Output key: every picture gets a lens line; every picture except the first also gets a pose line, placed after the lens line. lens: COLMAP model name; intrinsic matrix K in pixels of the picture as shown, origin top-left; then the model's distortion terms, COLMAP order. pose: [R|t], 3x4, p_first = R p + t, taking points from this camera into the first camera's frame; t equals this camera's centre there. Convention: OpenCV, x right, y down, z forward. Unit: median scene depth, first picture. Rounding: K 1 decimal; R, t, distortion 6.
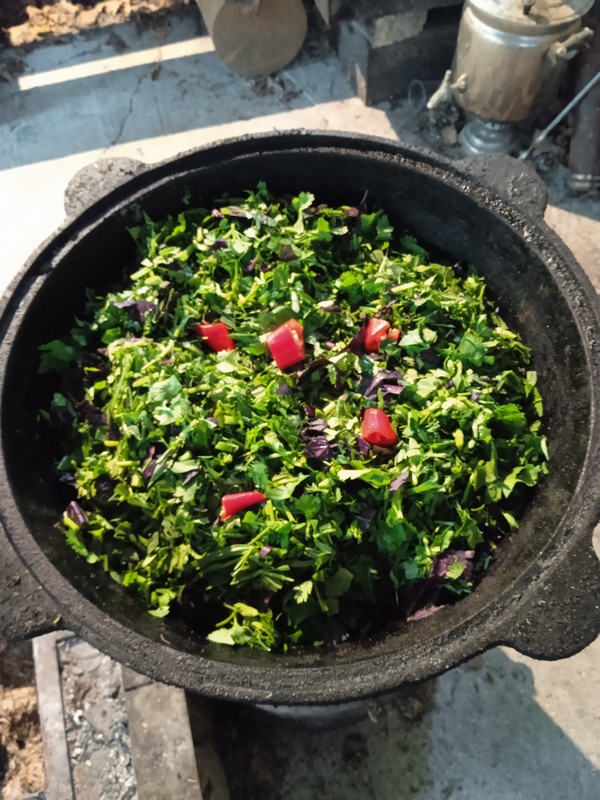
lens RADIAL K [[670.4, 0, 300.0], [0, 670.4, 400.0], [0, 0, 1]] dist [0.071724, -0.151200]
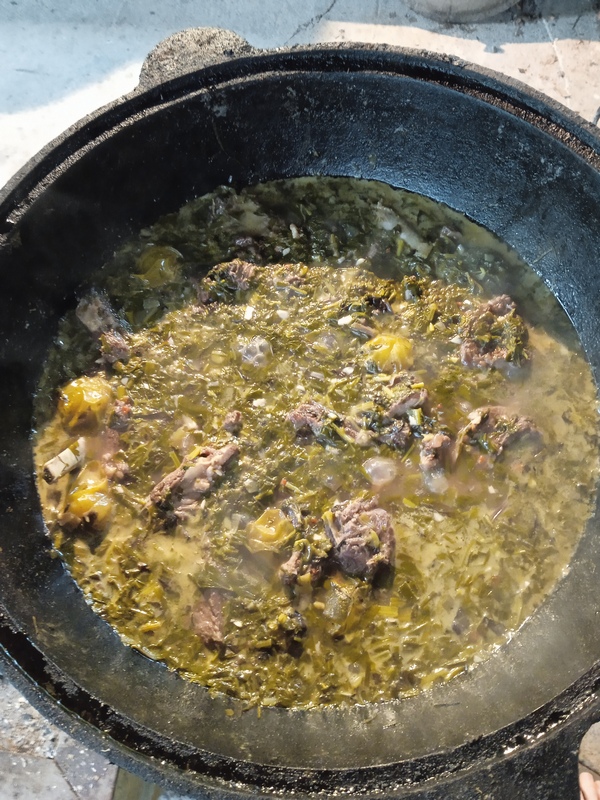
lens RADIAL K [[671.6, 0, 305.3], [0, 671.6, 397.3], [0, 0, 1]] dist [0.050880, -0.113310]
pose [[0.922530, 0.355456, -0.150297, 0.067681], [-0.334010, 0.930485, 0.150450, -0.072567], [0.193327, -0.088594, 0.977126, 0.133893]]
